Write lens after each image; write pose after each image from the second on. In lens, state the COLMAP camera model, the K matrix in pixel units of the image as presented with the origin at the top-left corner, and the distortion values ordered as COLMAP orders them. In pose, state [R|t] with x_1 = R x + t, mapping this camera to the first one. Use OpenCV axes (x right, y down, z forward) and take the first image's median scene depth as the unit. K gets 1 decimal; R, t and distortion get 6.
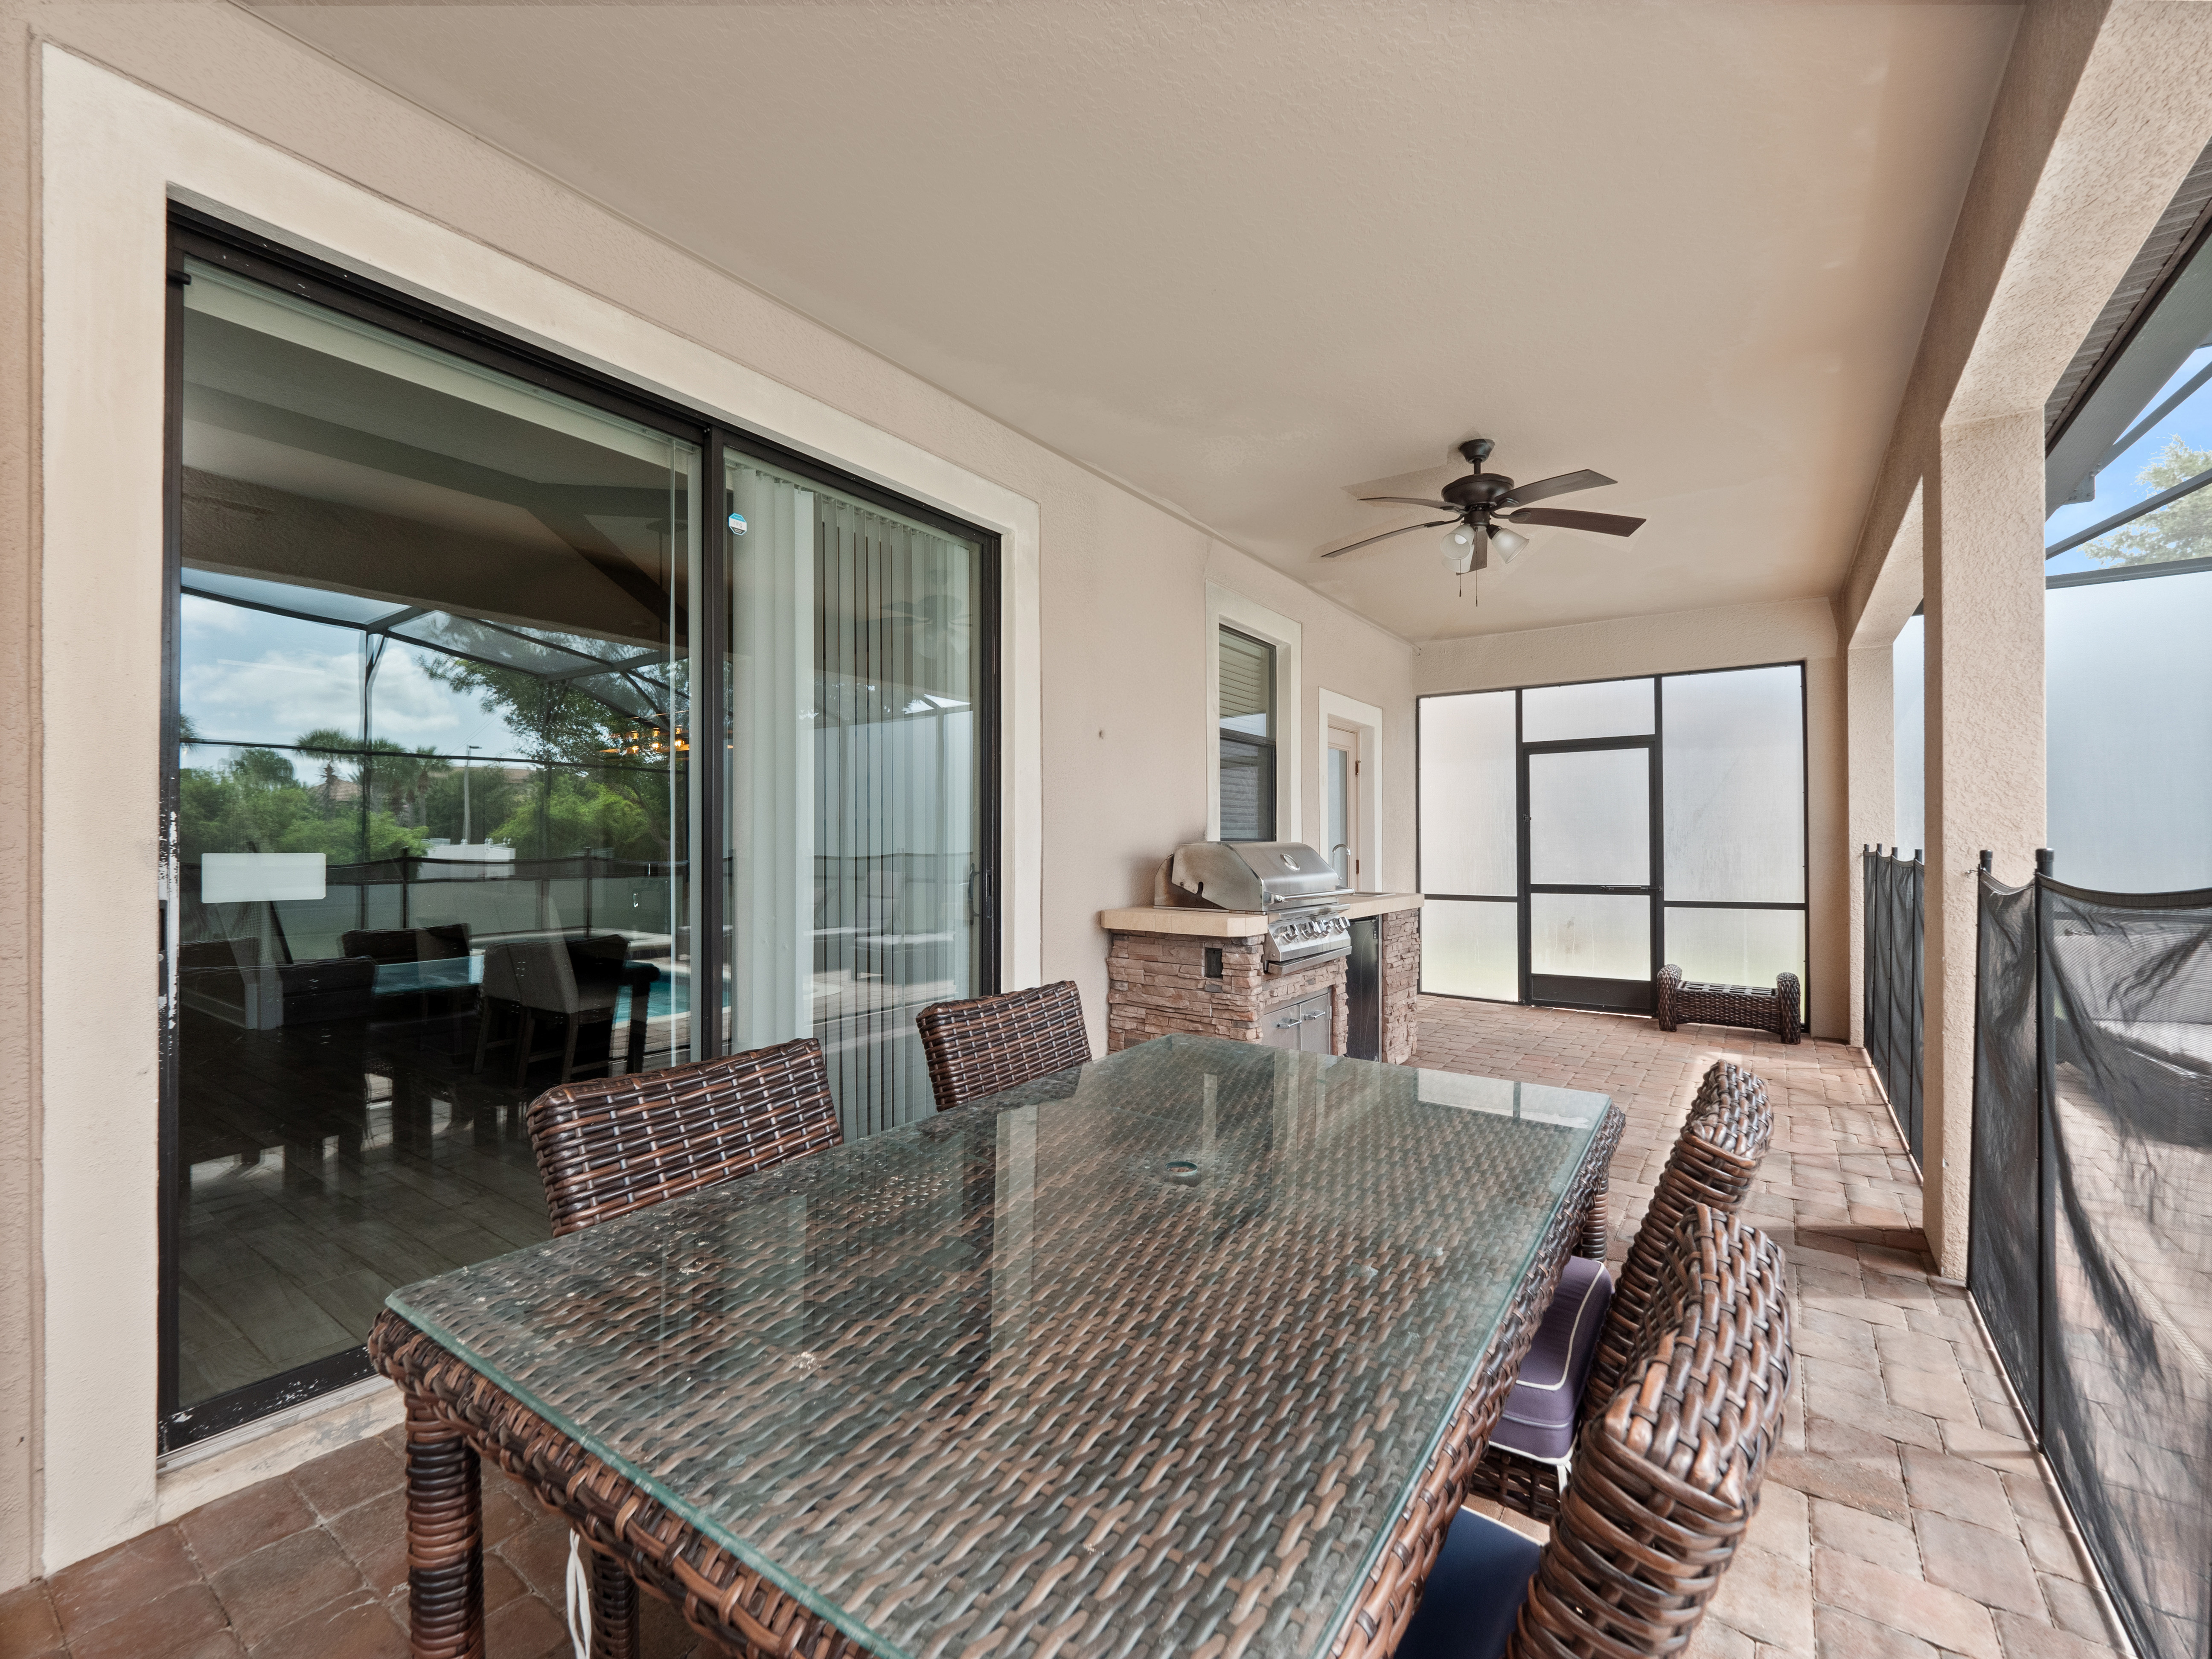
lens RADIAL K [[940.4, 0, 1081.9], [0, 940.4, 845.7], [0, 0, 1]] dist [-0.007019, -0.000385]
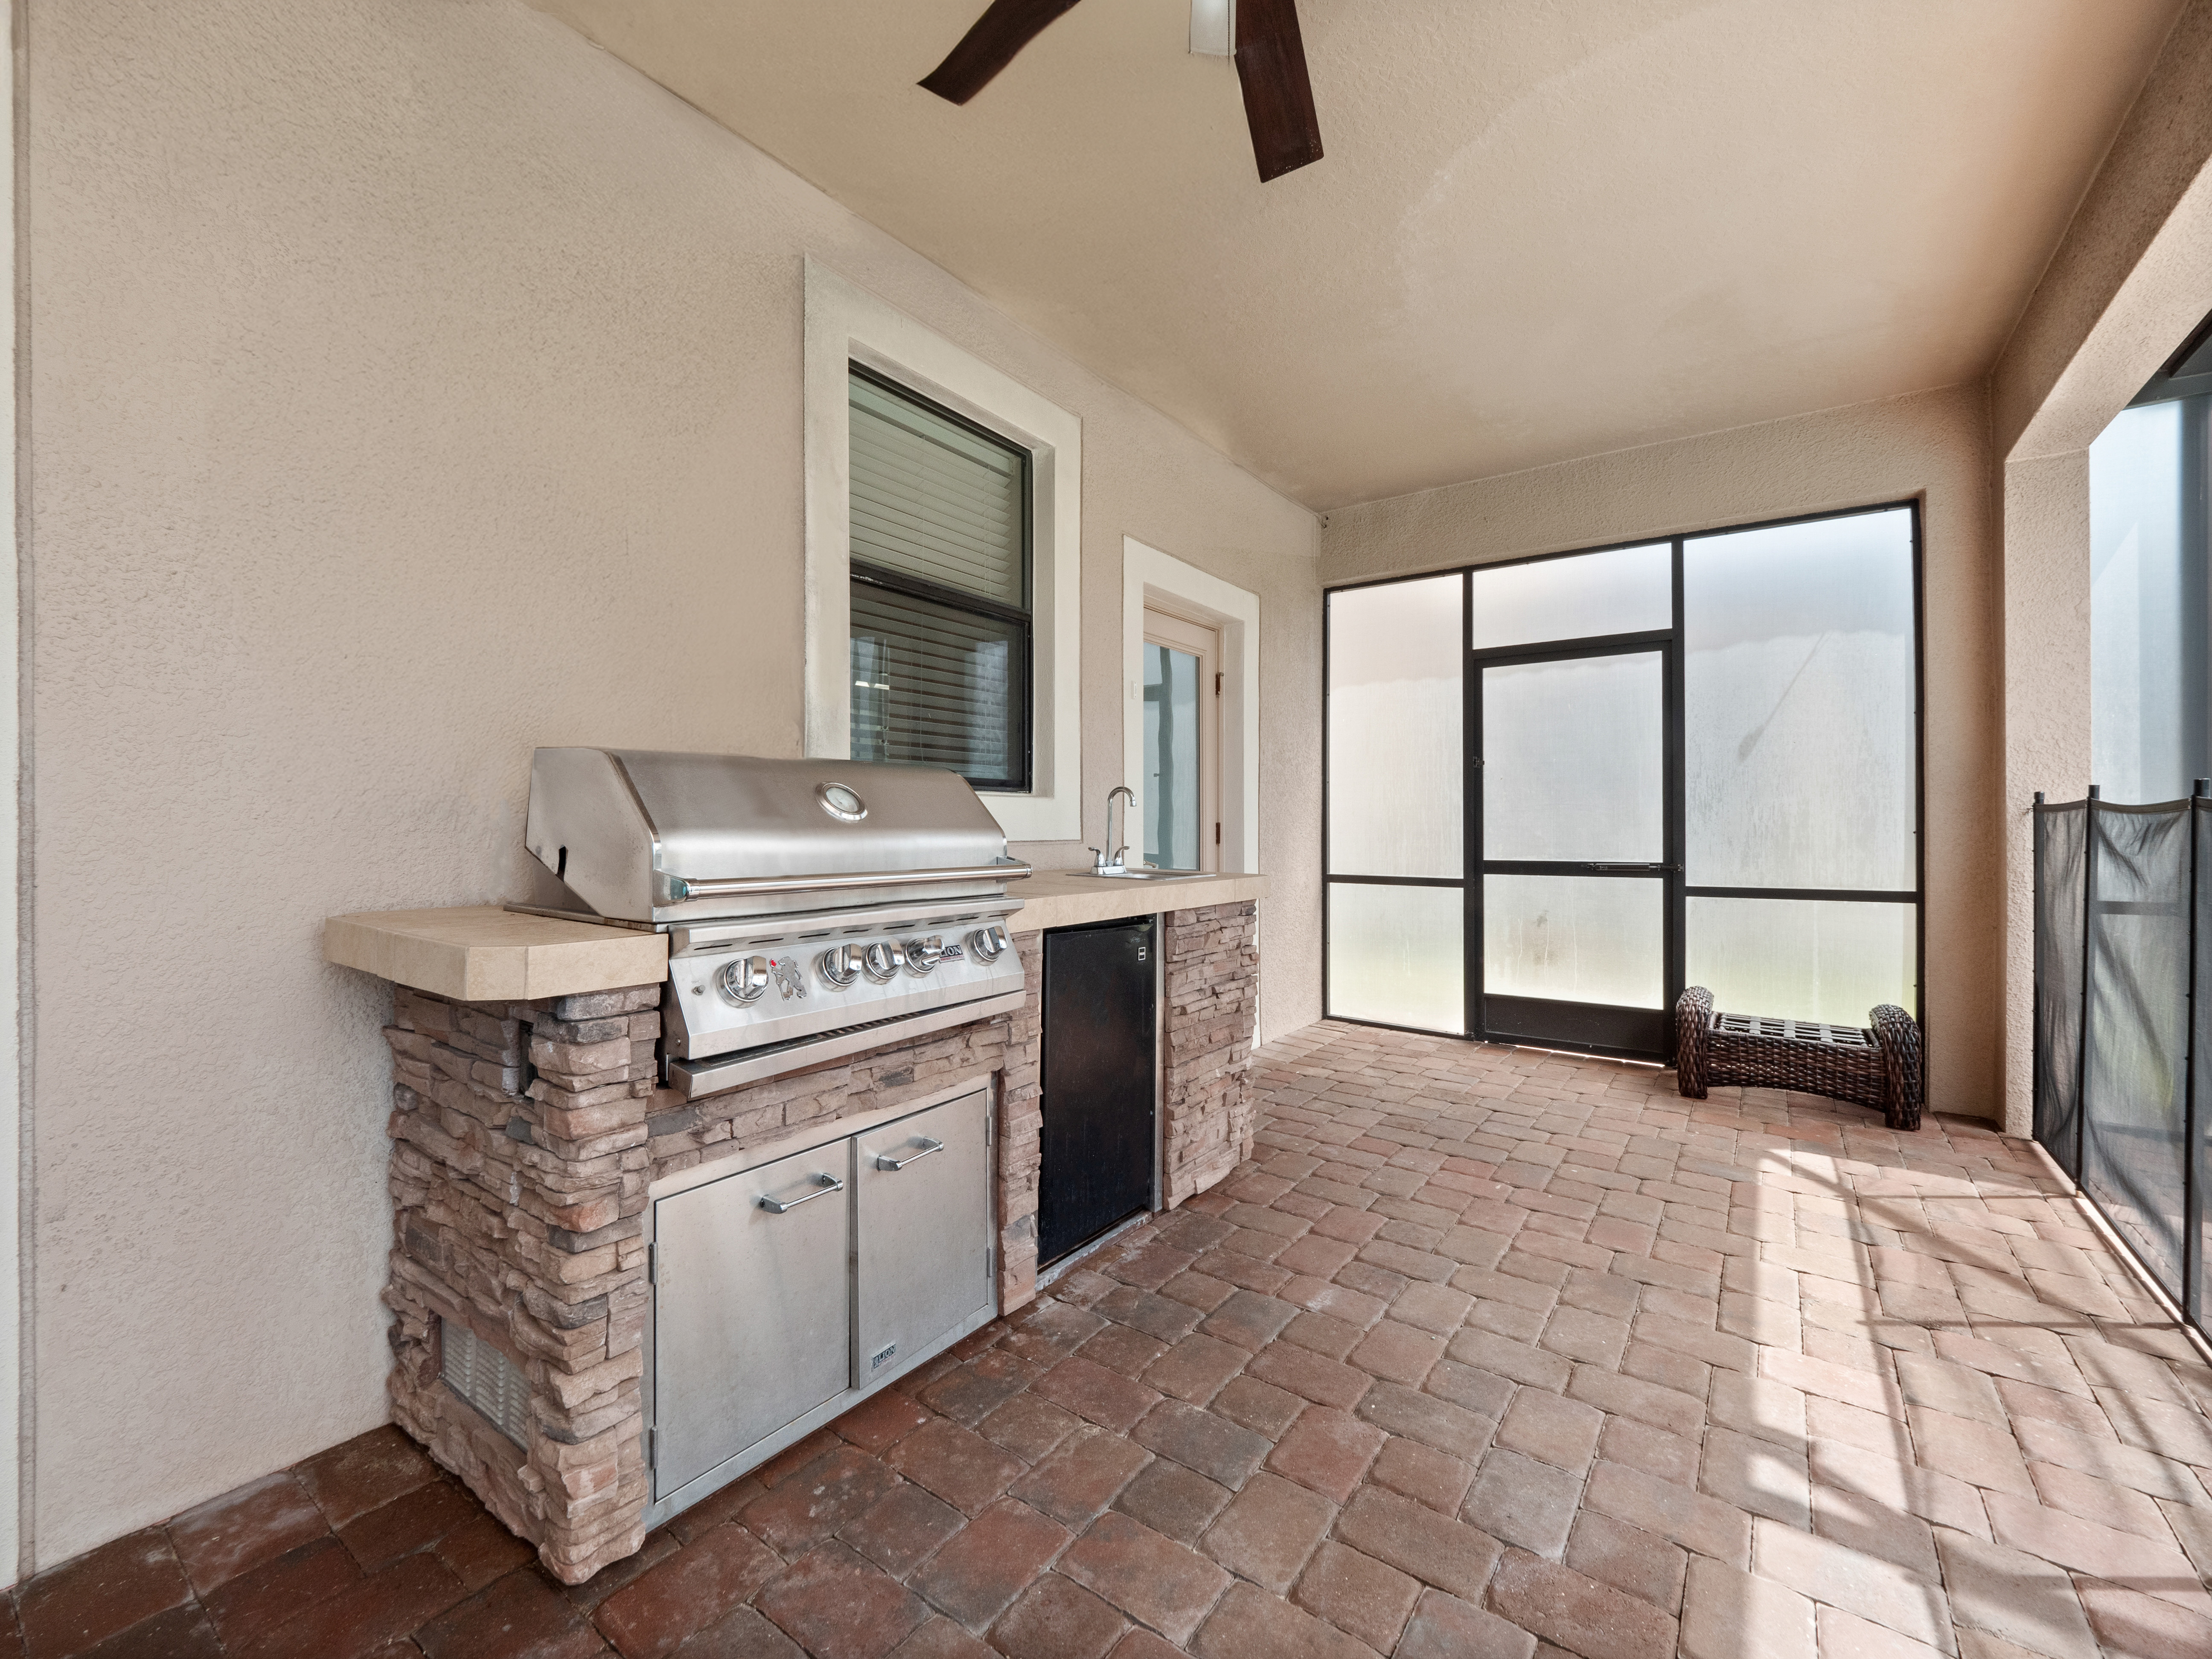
lens RADIAL K [[926.4, 0, 1092.4], [0, 926.4, 828.1], [0, 0, 1]] dist [-0.000022, -0.000157]
pose [[0.999990, 0.003089, 0.003156, 0.220826], [-0.003102, 0.999986, 0.004234, 0.017981], [-0.003143, -0.004244, 0.999986, 0.381425]]
